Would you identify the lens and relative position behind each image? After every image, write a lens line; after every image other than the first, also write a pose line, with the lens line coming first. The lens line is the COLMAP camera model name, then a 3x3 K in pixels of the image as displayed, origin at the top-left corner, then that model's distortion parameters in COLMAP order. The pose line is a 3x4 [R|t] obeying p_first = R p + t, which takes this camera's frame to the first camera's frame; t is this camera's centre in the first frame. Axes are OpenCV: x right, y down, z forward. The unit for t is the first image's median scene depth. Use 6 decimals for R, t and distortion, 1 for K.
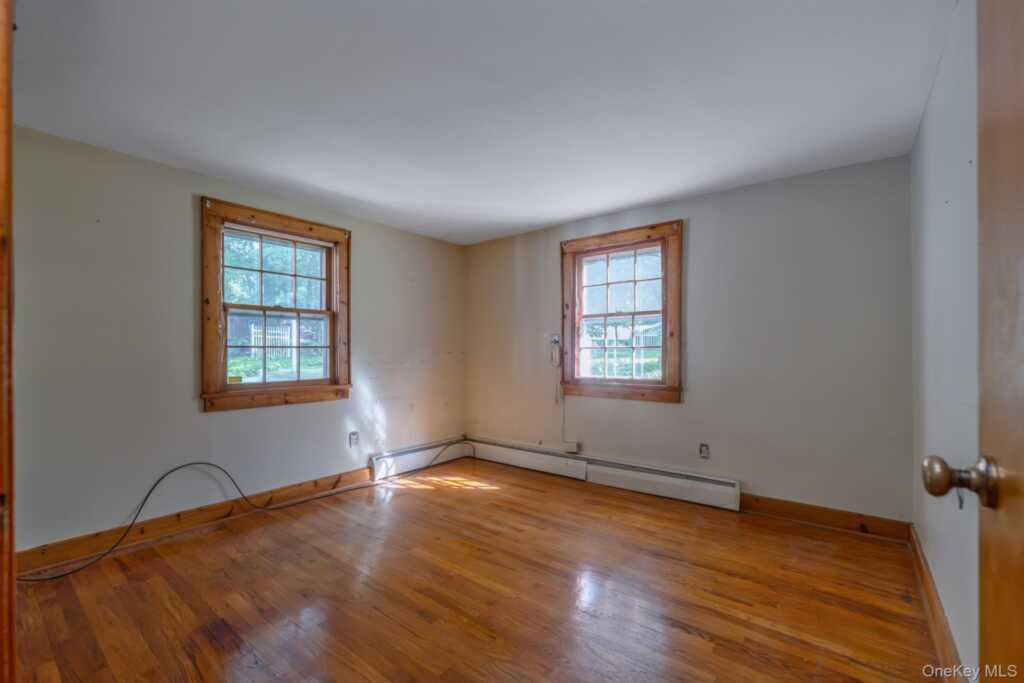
lens RADIAL K [[421.1, 0, 519.0], [0, 421.1, 348.1], [0, 0, 1]] dist [-0.003674, -0.000919]
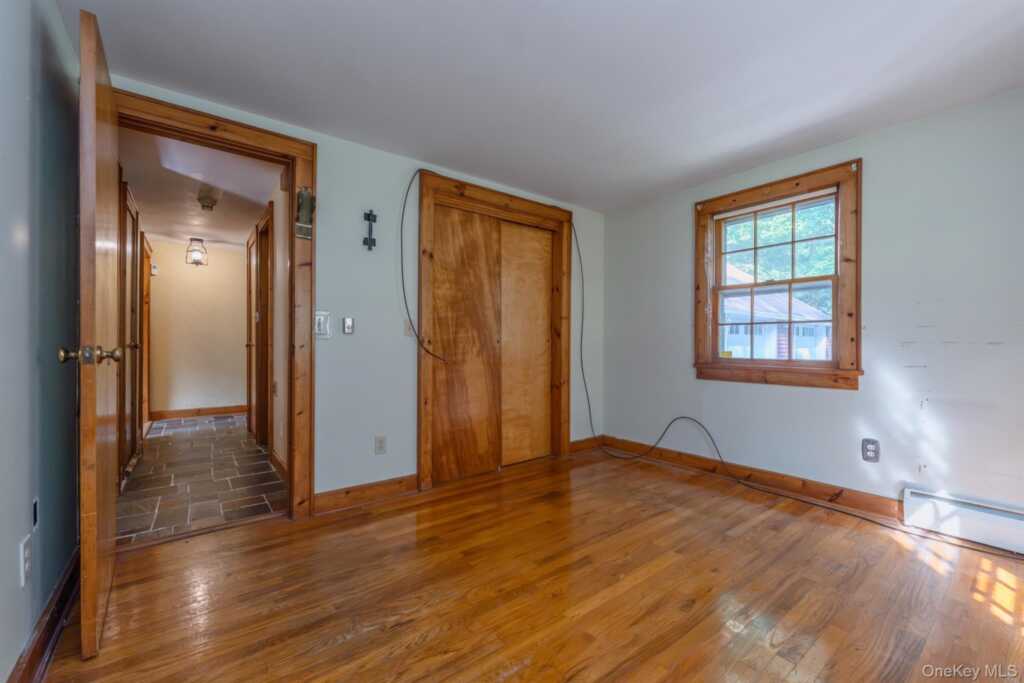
lens RADIAL K [[421.1, 0, 517.9], [0, 421.1, 341.1], [0, 0, 1]] dist [-0.003674, -0.000919]
pose [[-0.223475, 0.000246, -0.974710, 0.473145], [0.005178, 0.999986, -0.000934, 0.035285], [0.974696, -0.005256, -0.223473, 0.643839]]
